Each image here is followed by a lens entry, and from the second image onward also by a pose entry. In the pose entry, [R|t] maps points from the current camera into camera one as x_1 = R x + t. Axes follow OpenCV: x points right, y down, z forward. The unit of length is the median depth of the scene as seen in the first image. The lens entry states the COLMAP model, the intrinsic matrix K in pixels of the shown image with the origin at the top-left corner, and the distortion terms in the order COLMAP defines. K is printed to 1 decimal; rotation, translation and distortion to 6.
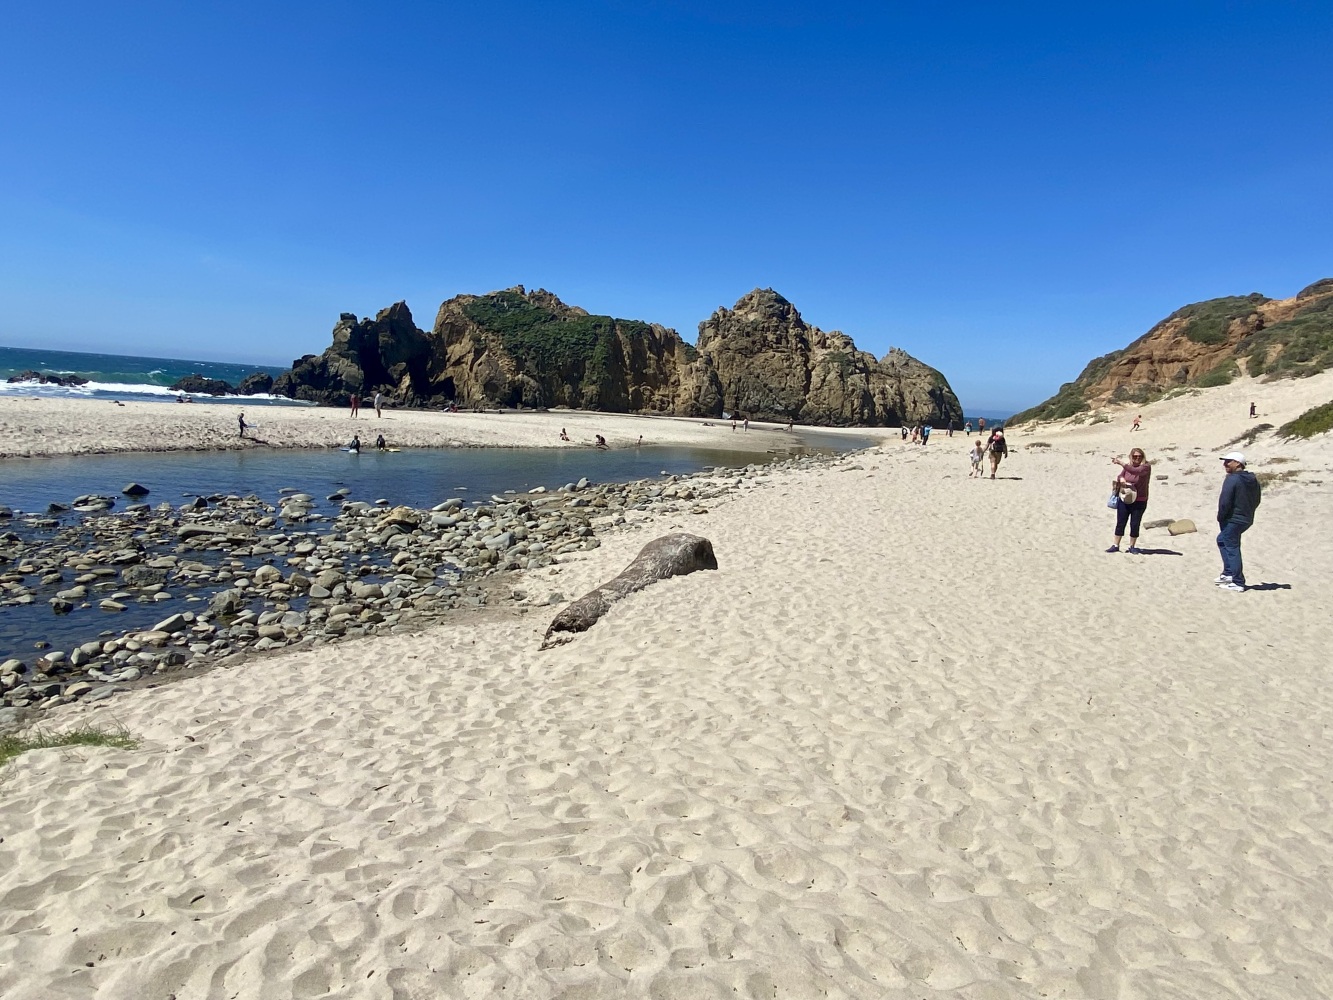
lens RADIAL K [[878.3, 0, 665.7], [0, 878.3, 503.9], [0, 0, 1]] dist [0.052671, -0.001338]
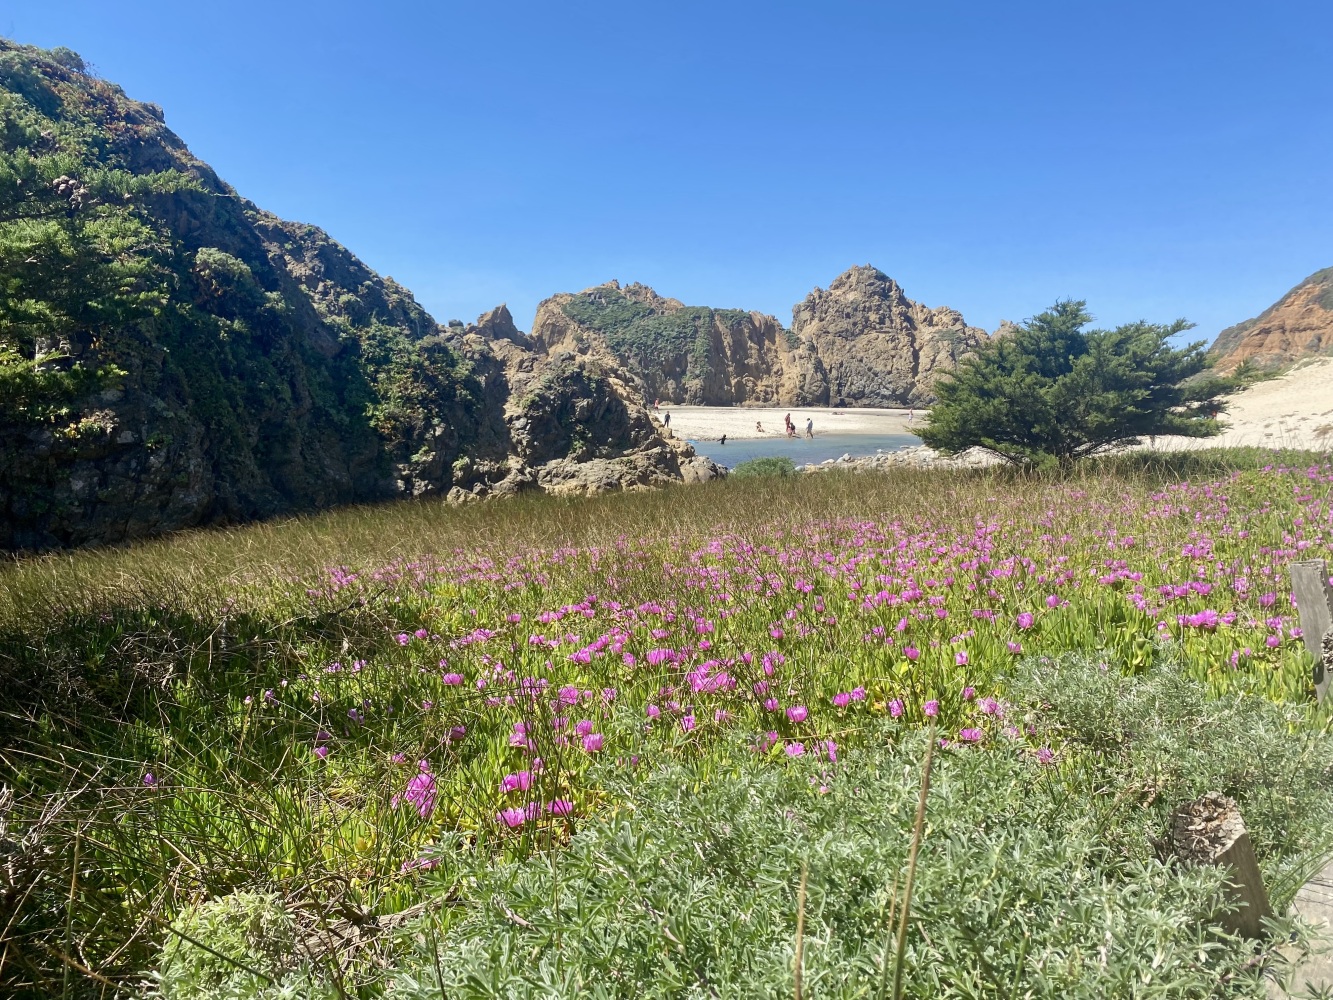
lens RADIAL K [[1010.9, 0, 671.5], [0, 1010.9, 507.3], [0, 0, 1]] dist [0.038243, -0.012716]
pose [[0.997236, -0.041611, -0.061557, -0.044210], [0.041550, 0.999134, -0.002269, 0.006957], [0.061599, -0.000295, 0.998101, -0.107023]]
